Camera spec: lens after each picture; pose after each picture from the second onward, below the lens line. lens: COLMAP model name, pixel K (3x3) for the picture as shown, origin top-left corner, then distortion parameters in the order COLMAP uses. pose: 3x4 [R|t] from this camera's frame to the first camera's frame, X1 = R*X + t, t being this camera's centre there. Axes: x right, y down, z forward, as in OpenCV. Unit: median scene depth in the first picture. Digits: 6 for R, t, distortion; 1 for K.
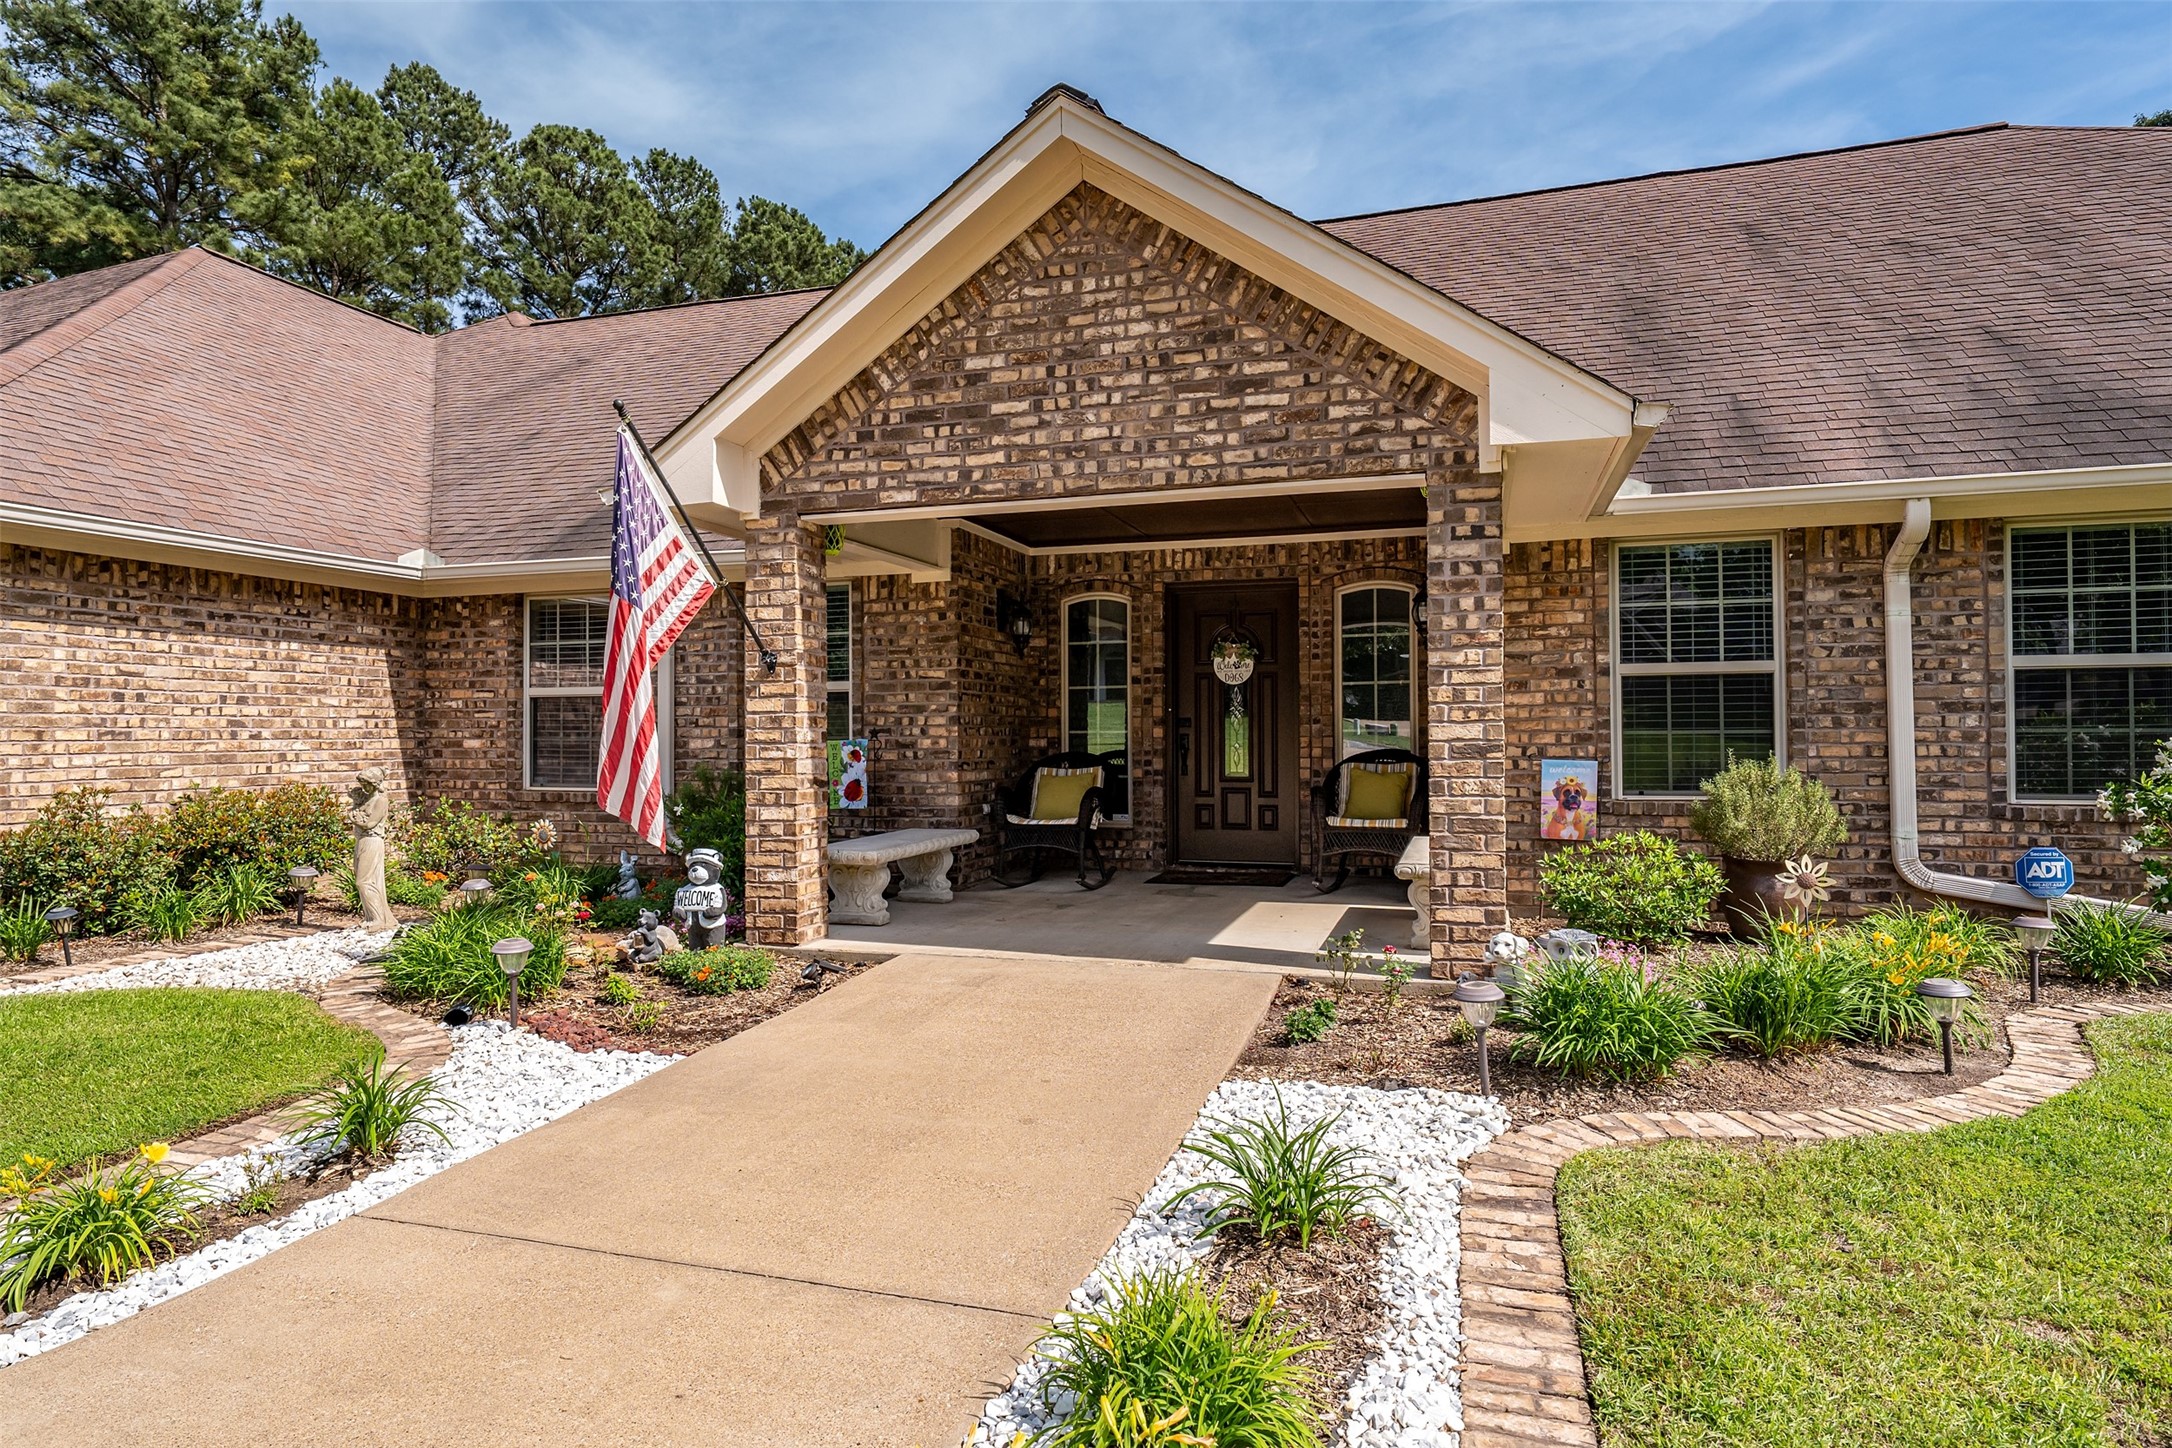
lens RADIAL K [[1252.3, 0, 1077.6], [0, 1252.3, 713.0], [0, 0, 1]] dist [0.006663, 0.003080]
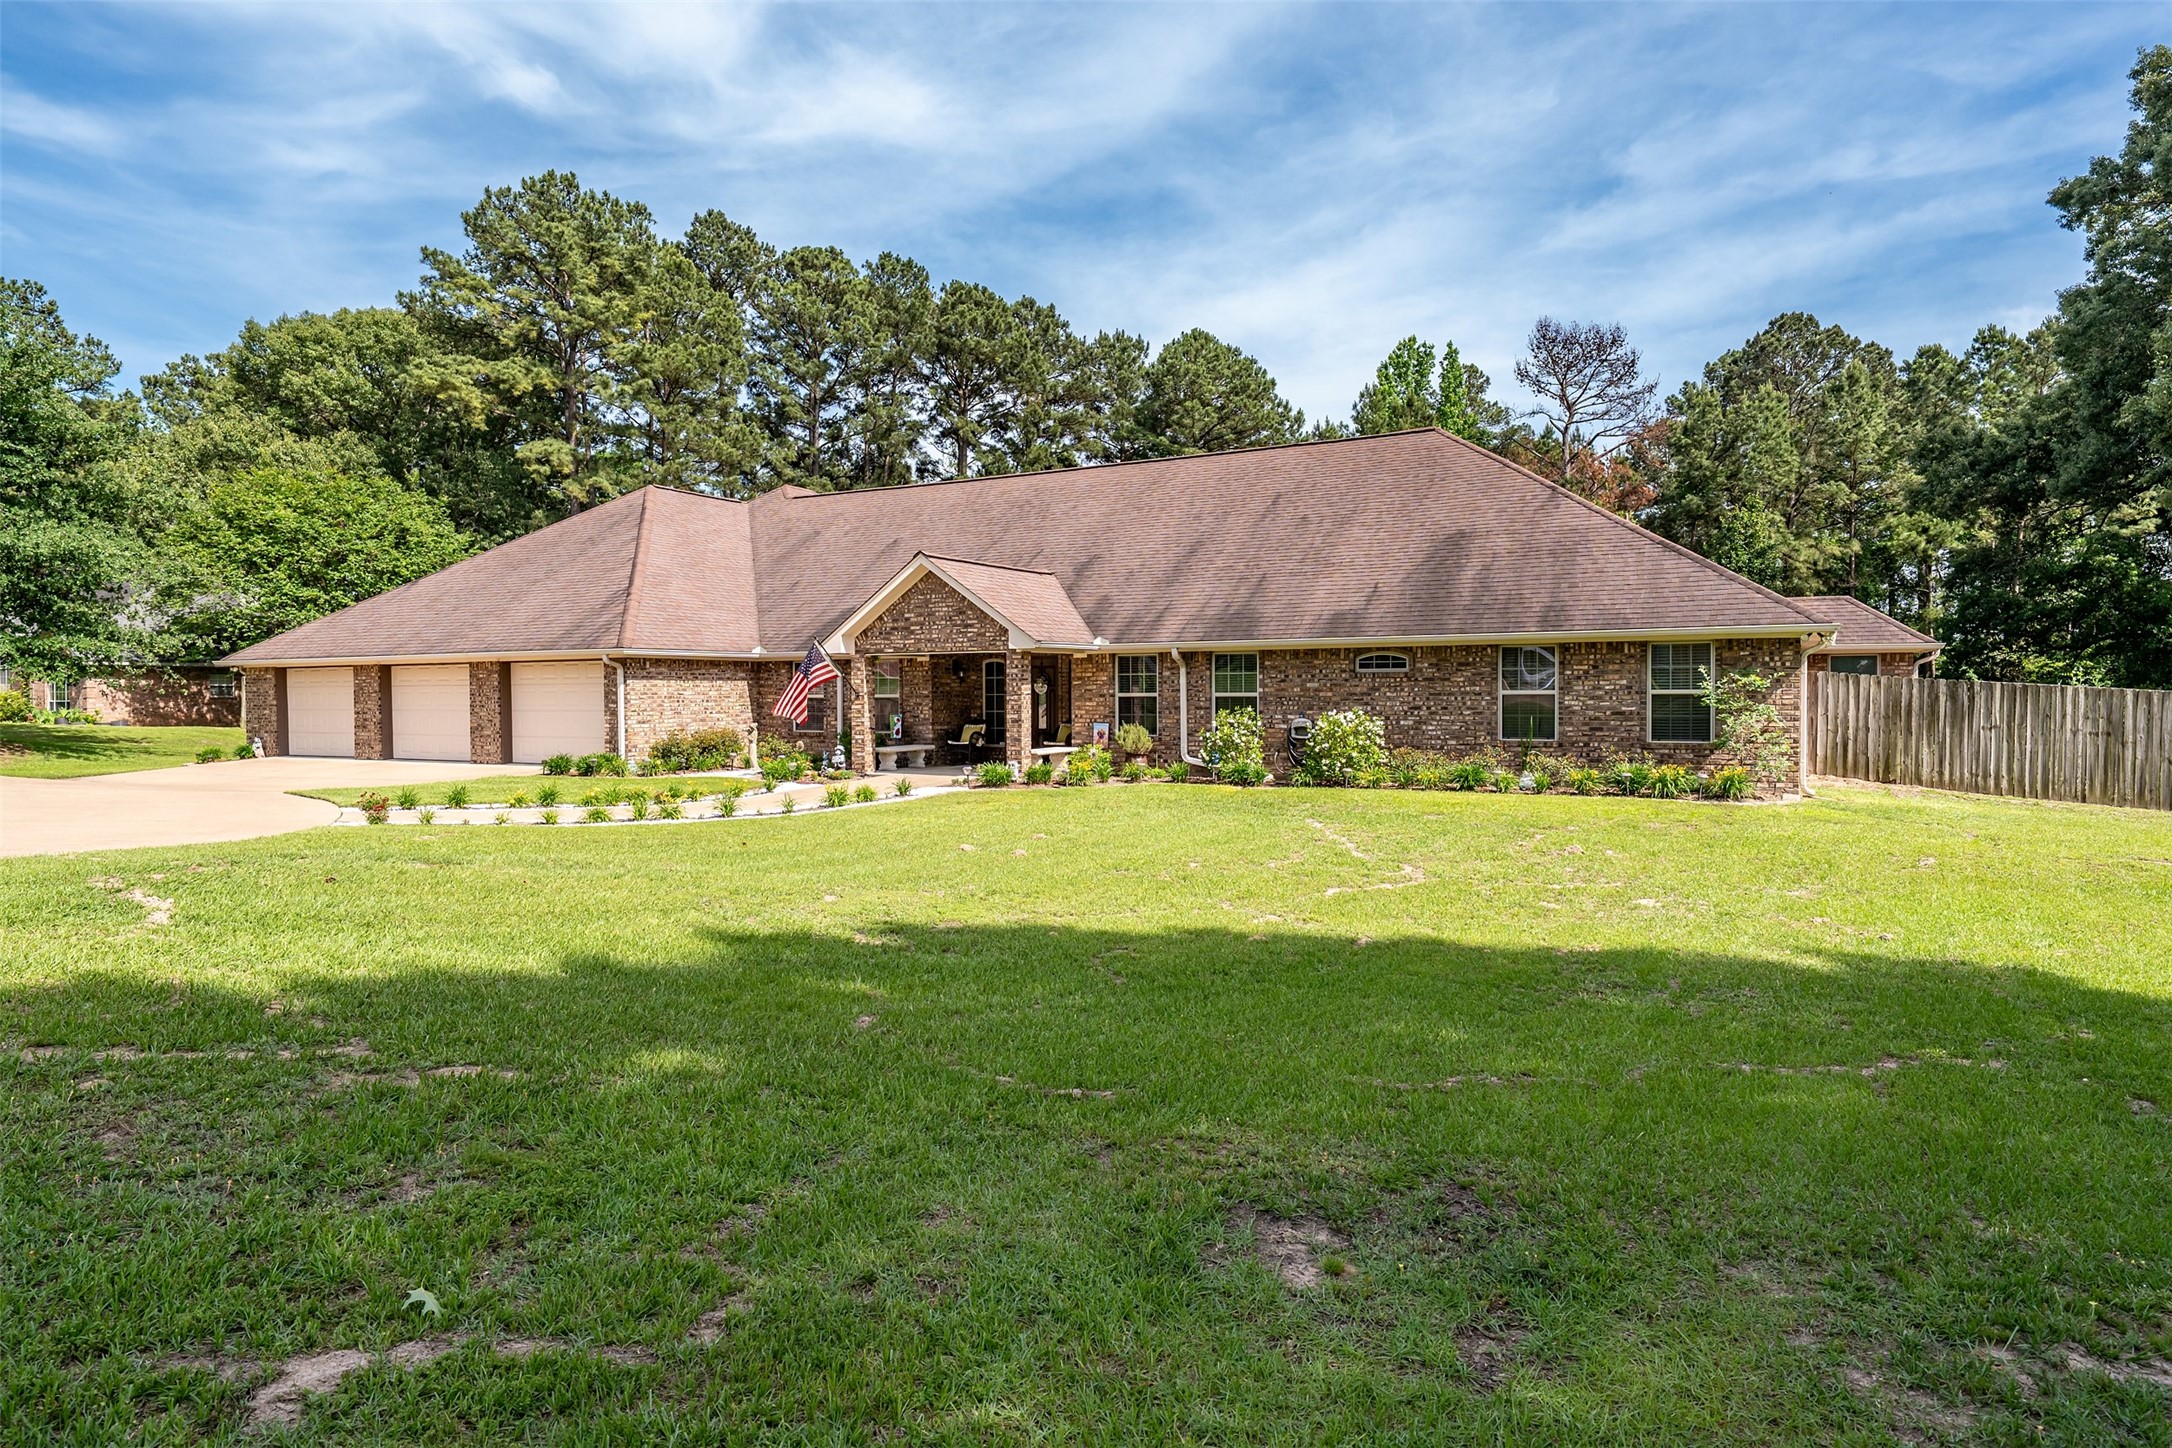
lens RADIAL K [[1304.8, 0, 1090.7], [0, 1304.8, 730.2], [0, 0, 1]] dist [-0.004603, -0.000753]
pose [[0.982376, 0.007845, -0.186752, 0.747201], [0.000927, 0.998902, 0.046836, -0.076280], [0.186914, -0.046184, 0.981290, -1.718172]]
